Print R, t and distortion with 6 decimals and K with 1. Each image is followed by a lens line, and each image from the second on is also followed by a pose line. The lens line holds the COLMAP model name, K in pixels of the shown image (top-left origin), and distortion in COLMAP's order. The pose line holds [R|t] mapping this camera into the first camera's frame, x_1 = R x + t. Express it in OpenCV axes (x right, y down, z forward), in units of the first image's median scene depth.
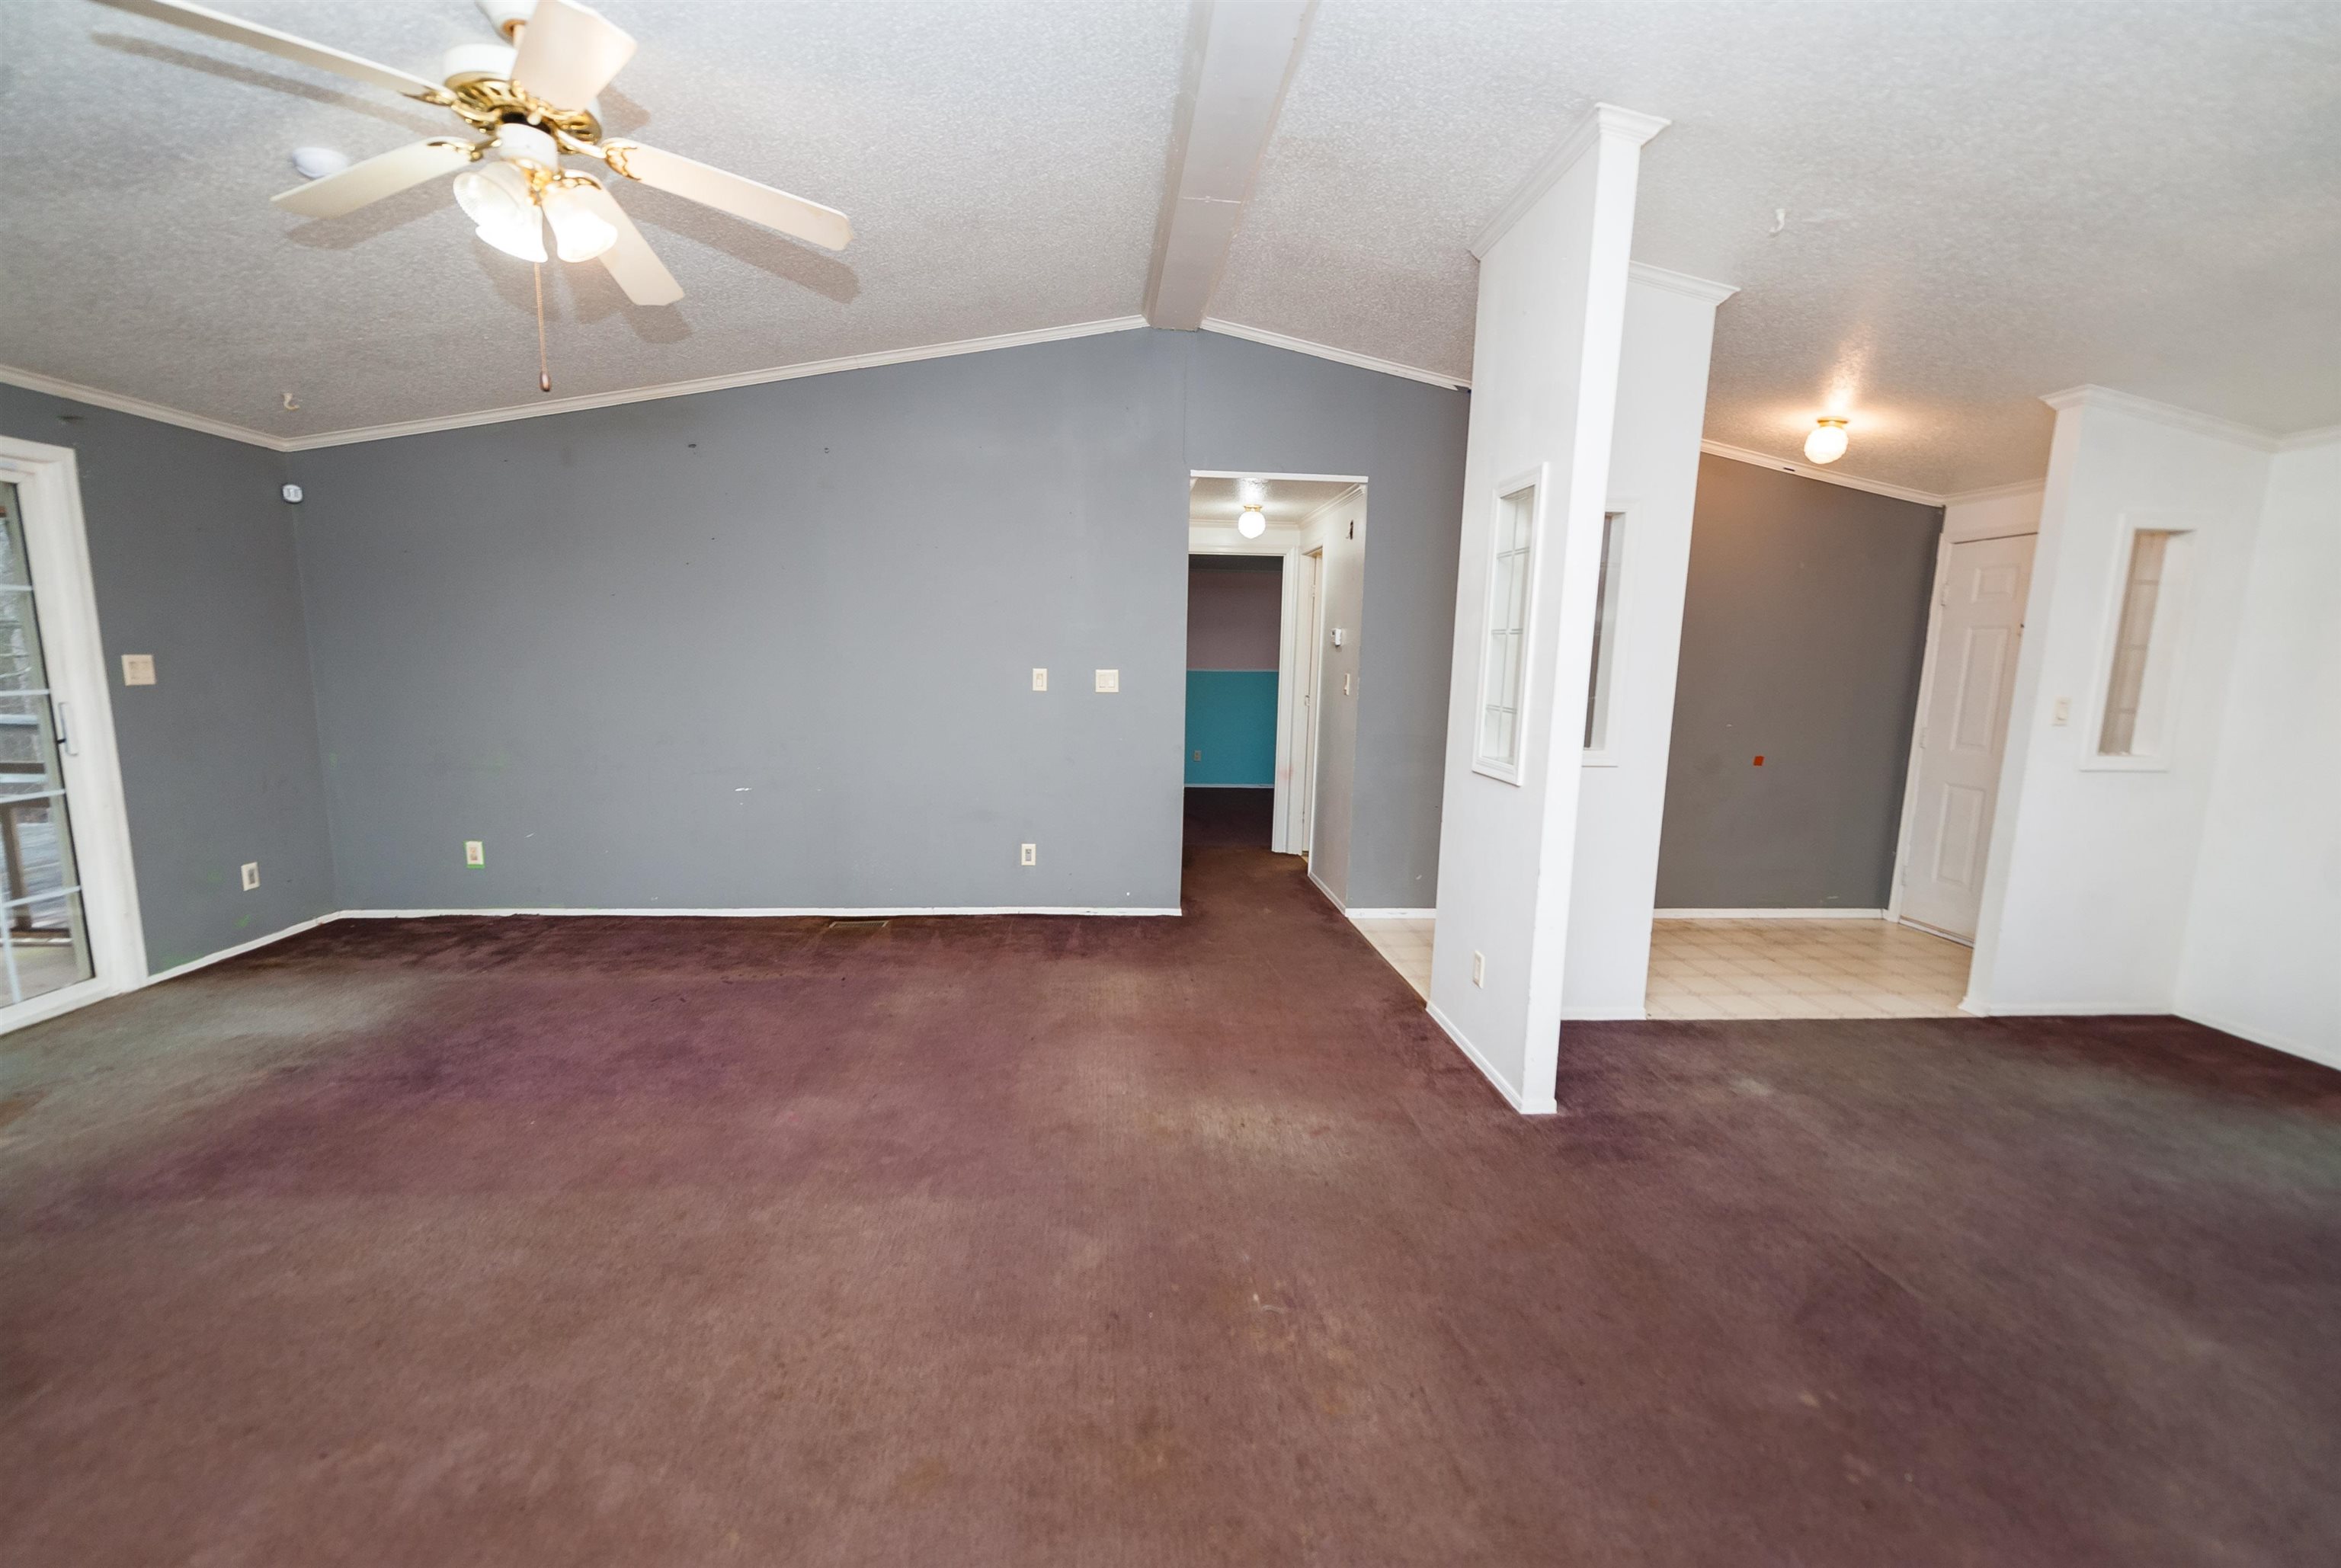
lens RADIAL K [[915.0, 0, 1170.5], [0, 915.0, 784.0], [0, 0, 1]] dist [0.020808, -0.010643]
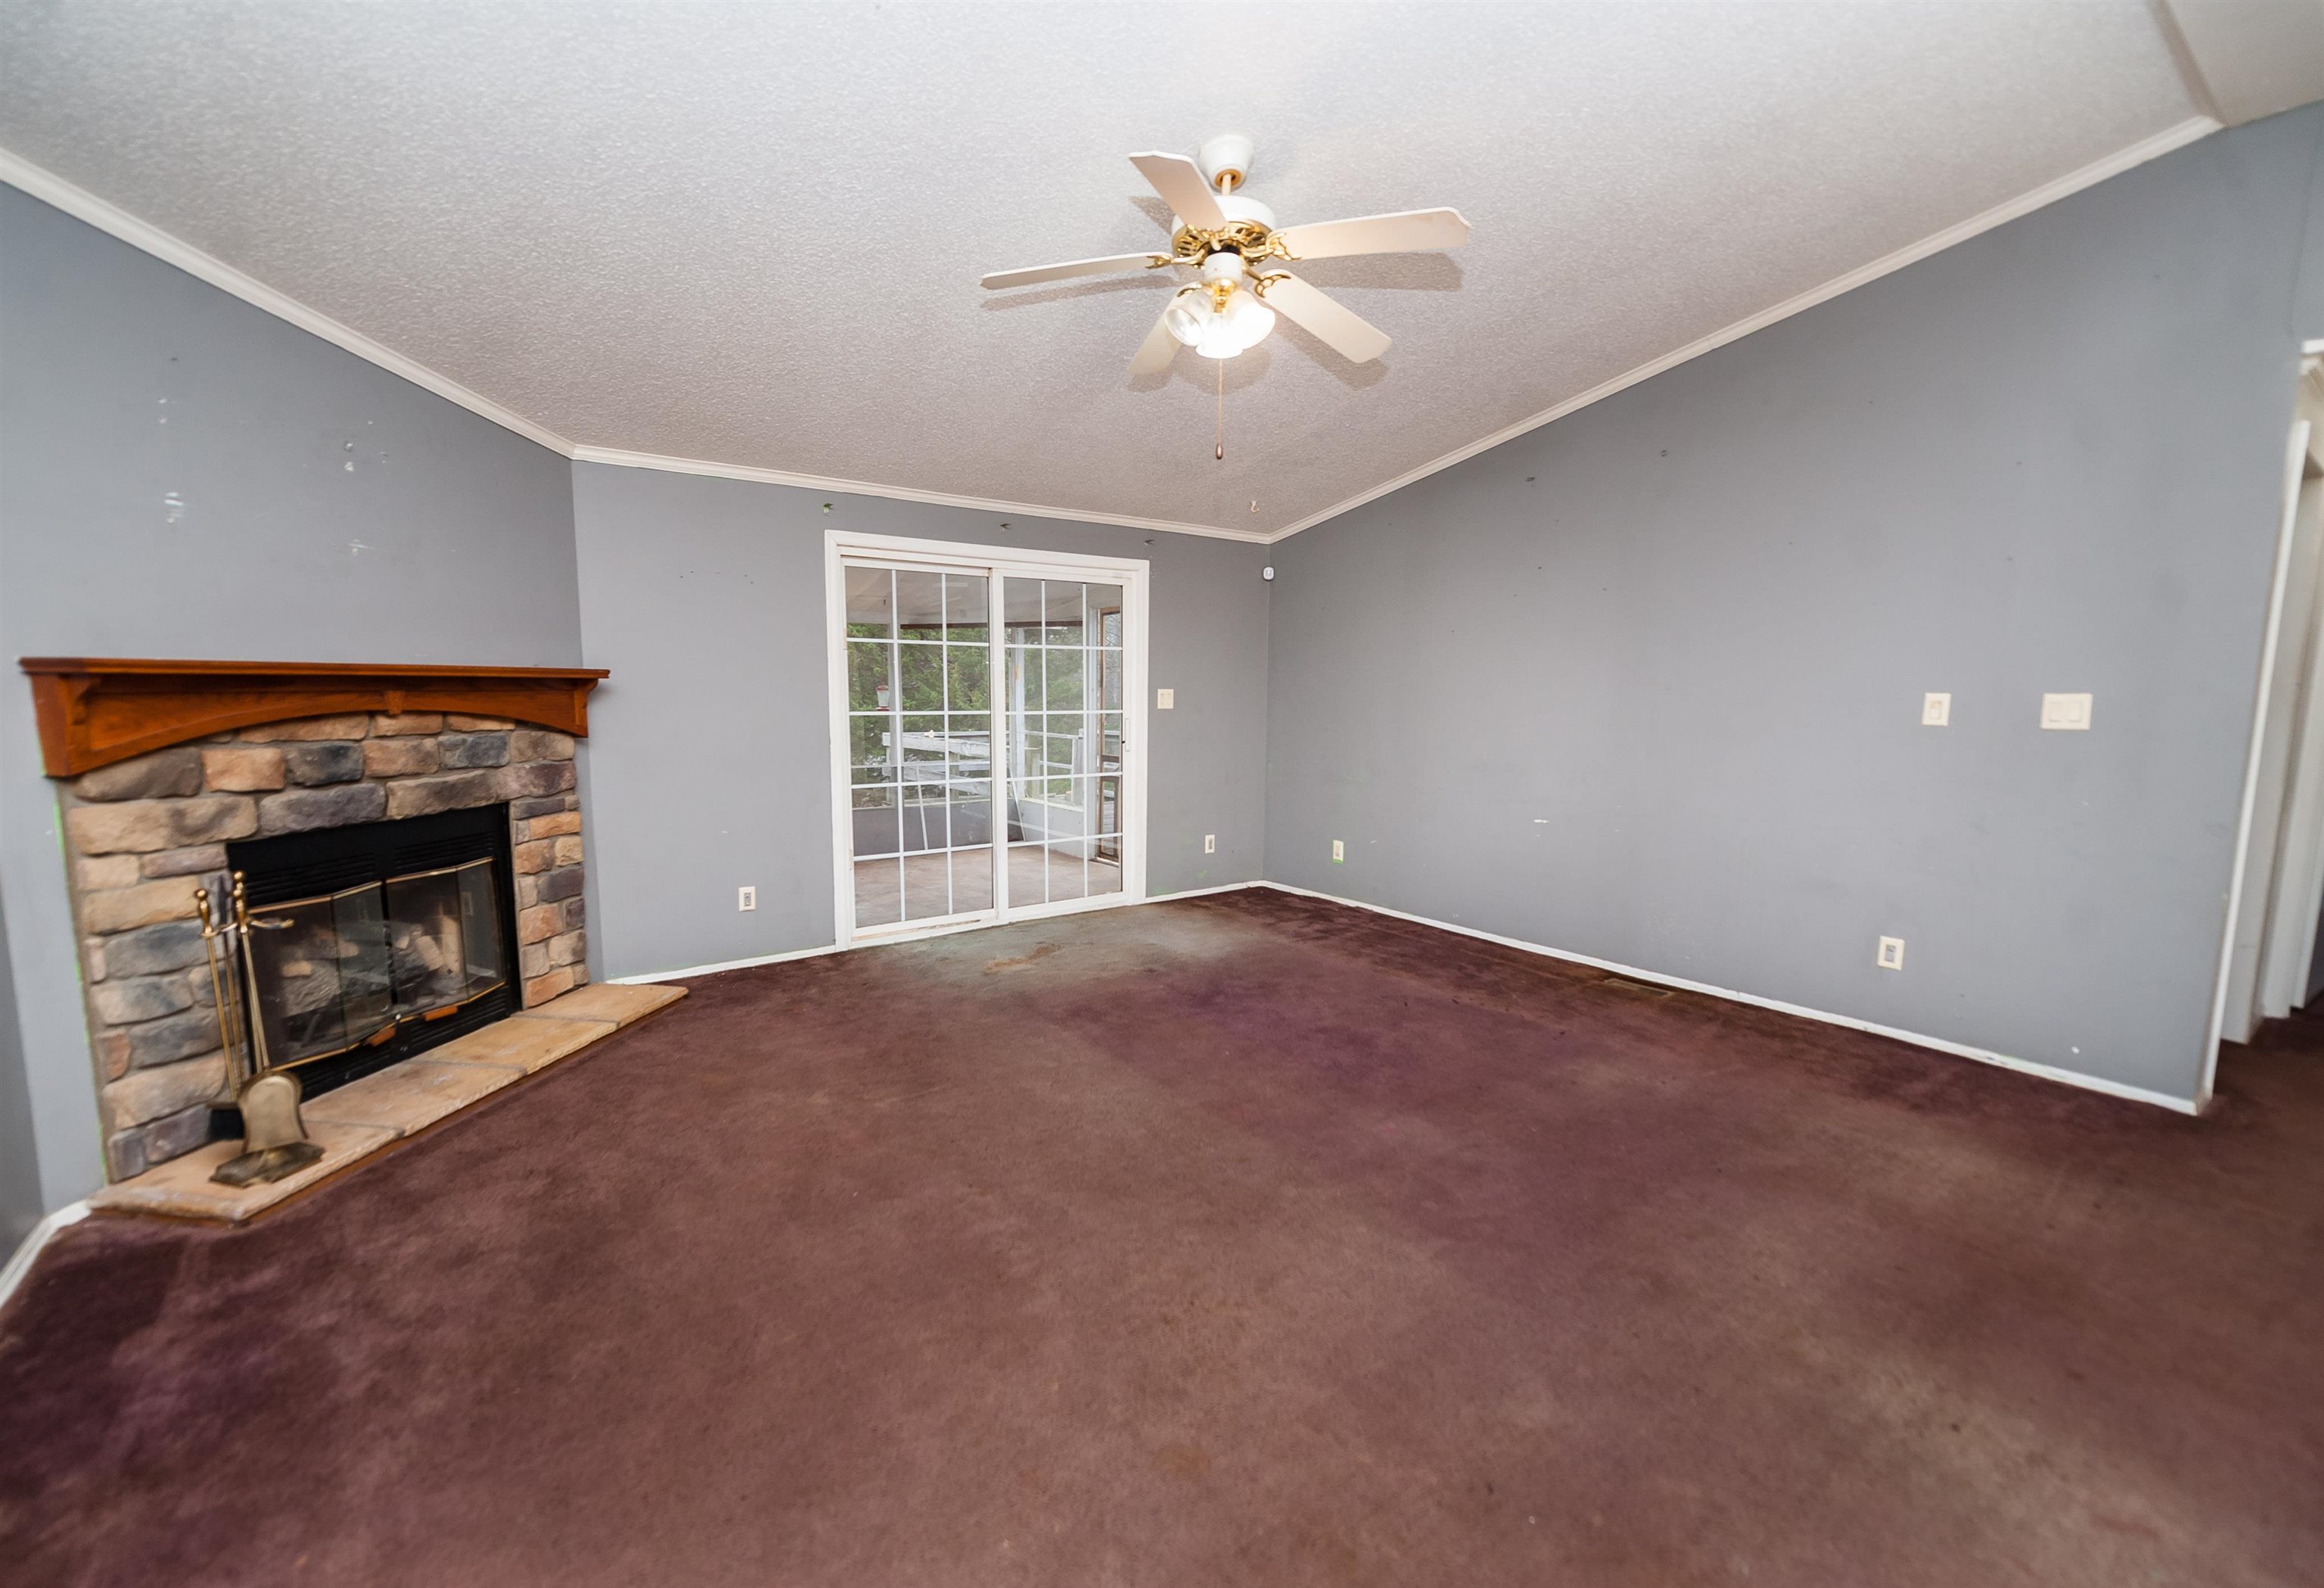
lens RADIAL K [[956.8, 0, 1162.0], [0, 956.8, 794.0], [0, 0, 1]] dist [0.001599, -0.000285]
pose [[0.532339, 0.074244, -0.843269, 0.214976], [-0.113432, 0.993419, 0.015856, 0.008723], [0.838897, 0.087213, 0.537258, 0.143040]]
